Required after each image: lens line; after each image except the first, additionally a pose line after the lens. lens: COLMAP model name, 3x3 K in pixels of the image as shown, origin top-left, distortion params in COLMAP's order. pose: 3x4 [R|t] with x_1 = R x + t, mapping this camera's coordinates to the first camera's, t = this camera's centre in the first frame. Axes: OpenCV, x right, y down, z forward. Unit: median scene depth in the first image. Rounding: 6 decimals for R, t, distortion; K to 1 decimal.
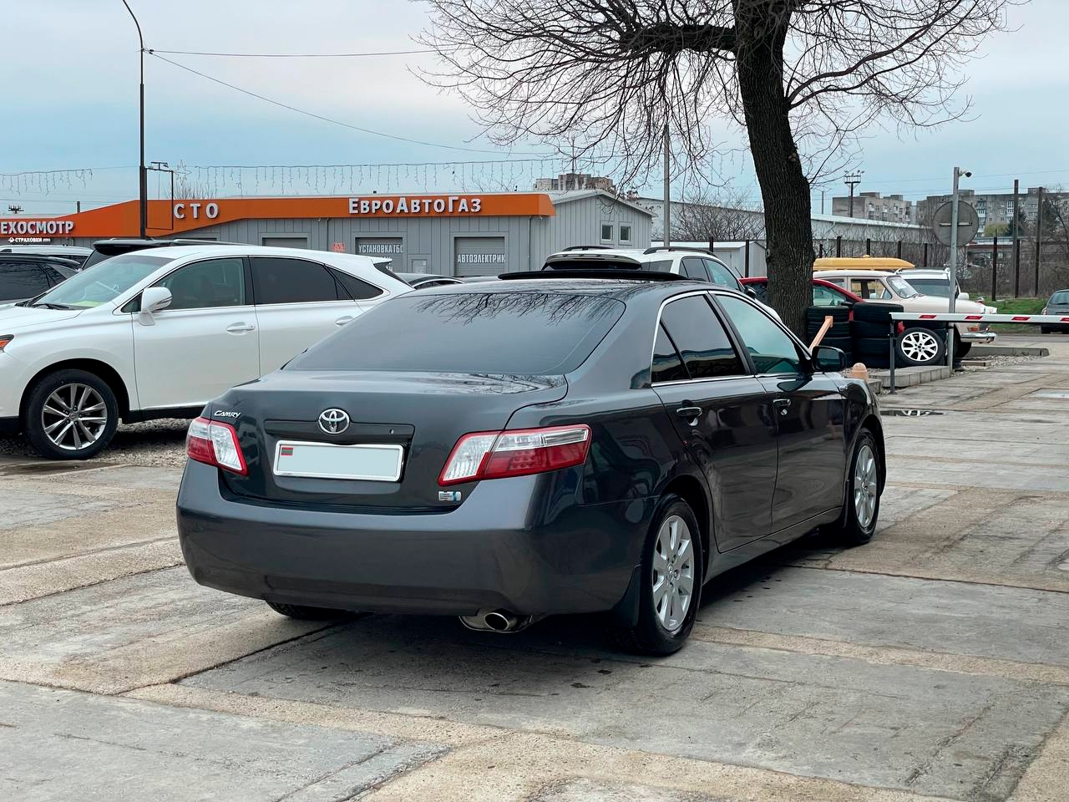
lens RADIAL K [[1579.7, 0, 533.7], [0, 1579.7, 404.1], [0, 0, 1]] dist [0.107562, 0.000000]
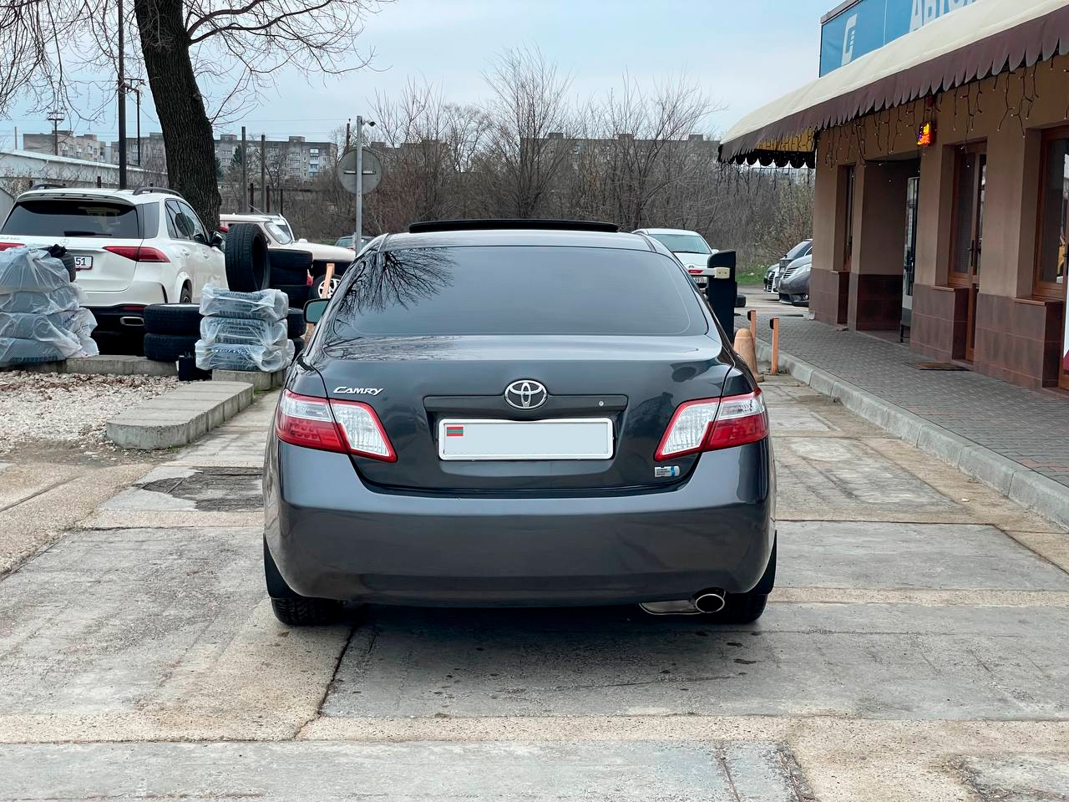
lens RADIAL K [[1579.7, 0, 535.3], [0, 1579.7, 403.0], [0, 0, 1]] dist [0.107562, 0.000000]
pose [[0.878530, -0.043618, 0.475692, -0.525218], [0.026974, 0.998763, 0.041764, -0.020223], [-0.476926, -0.023860, 0.878620, 0.226020]]
